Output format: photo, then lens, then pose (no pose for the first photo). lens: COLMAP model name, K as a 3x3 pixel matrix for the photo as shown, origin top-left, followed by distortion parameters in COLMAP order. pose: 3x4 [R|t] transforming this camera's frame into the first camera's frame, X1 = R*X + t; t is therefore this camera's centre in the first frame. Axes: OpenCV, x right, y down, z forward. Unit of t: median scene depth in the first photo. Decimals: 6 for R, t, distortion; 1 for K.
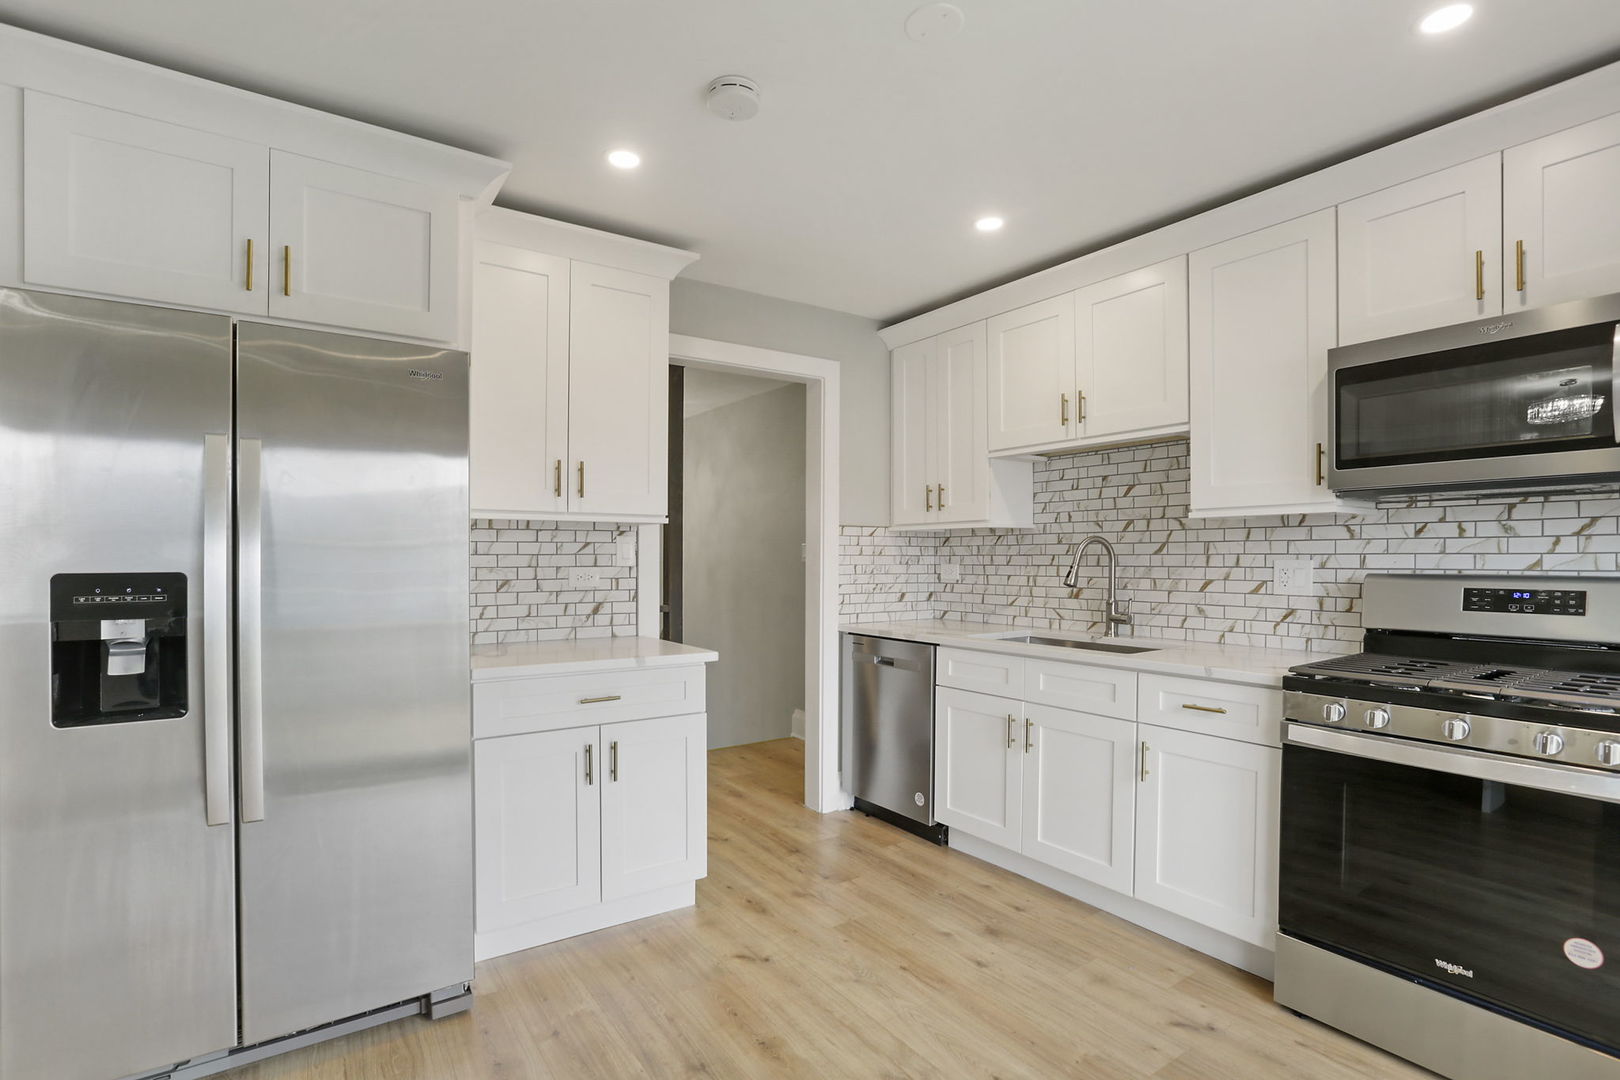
lens RADIAL K [[769.4, 0, 781.2], [0, 769.4, 568.9], [0, 0, 1]] dist [-0.033287, 0.009246]
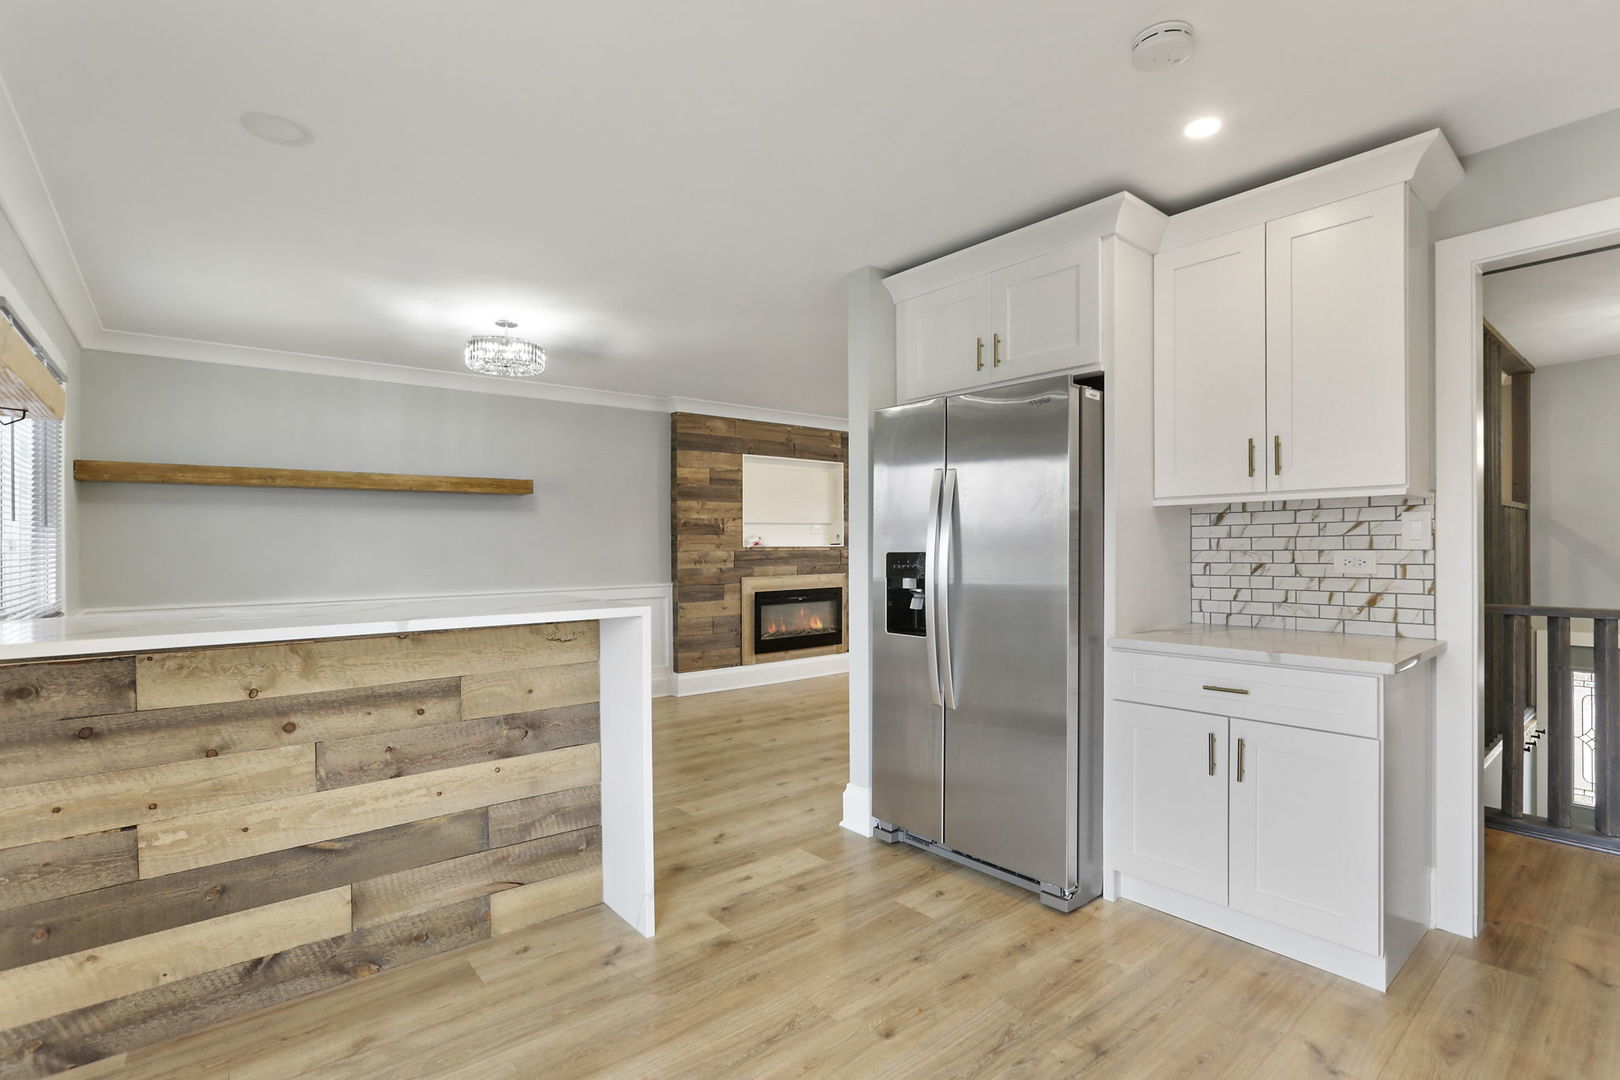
lens RADIAL K [[769.4, 0, 823.5], [0, 769.4, 532.0], [0, 0, 1]] dist [-0.033287, 0.009246]
pose [[0.106569, -0.021383, -0.994075, 1.179047], [-0.005023, 0.999744, -0.022043, -0.002599], [0.994293, 0.007342, 0.106434, 0.728083]]
